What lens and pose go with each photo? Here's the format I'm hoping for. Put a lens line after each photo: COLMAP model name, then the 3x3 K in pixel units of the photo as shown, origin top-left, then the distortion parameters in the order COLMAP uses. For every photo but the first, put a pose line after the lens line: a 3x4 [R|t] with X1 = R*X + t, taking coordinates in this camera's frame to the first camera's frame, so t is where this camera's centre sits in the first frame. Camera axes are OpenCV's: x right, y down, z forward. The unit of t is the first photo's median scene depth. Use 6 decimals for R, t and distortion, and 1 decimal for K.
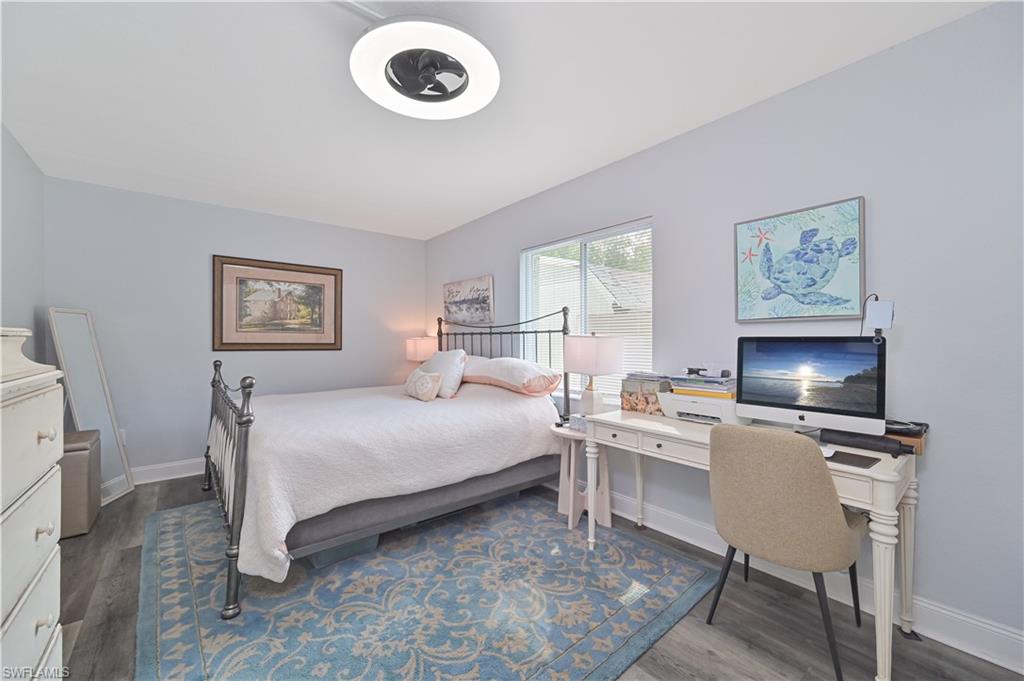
lens RADIAL K [[408.1, 0, 516.2], [0, 408.1, 330.0], [0, 0, 1]] dist [-0.003327, -0.000049]
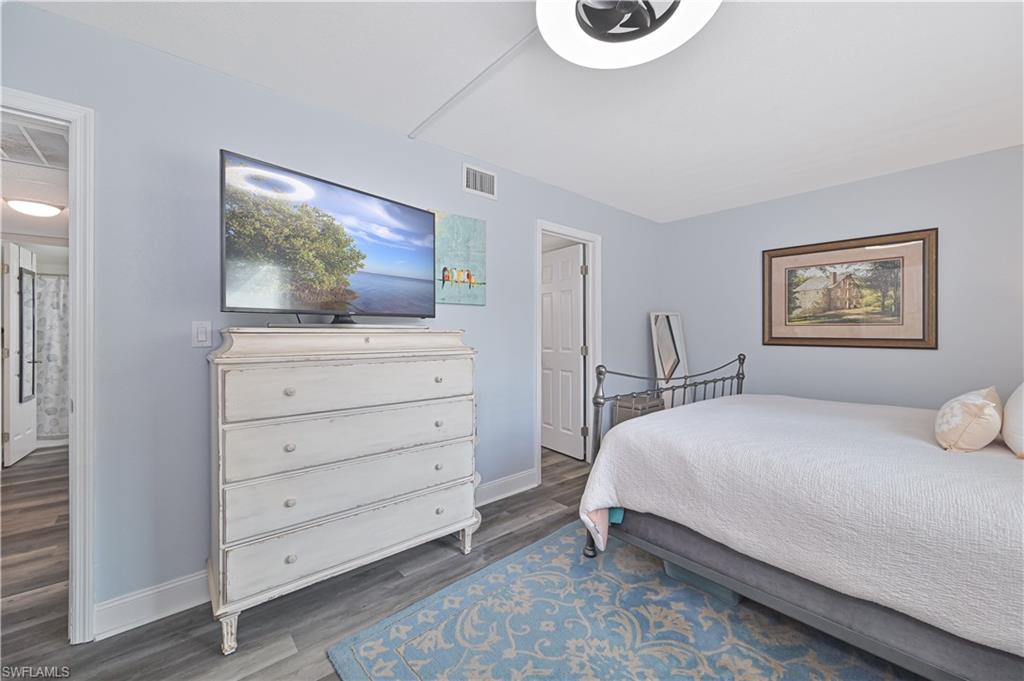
lens RADIAL K [[408.1, 0, 516.2], [0, 408.1, 330.0], [0, 0, 1]] dist [-0.003327, -0.000049]
pose [[0.015506, -0.010292, -0.999827, 0.260689], [0.024507, 0.999651, -0.009910, 0.008434], [0.999579, -0.024349, 0.015753, 0.362447]]
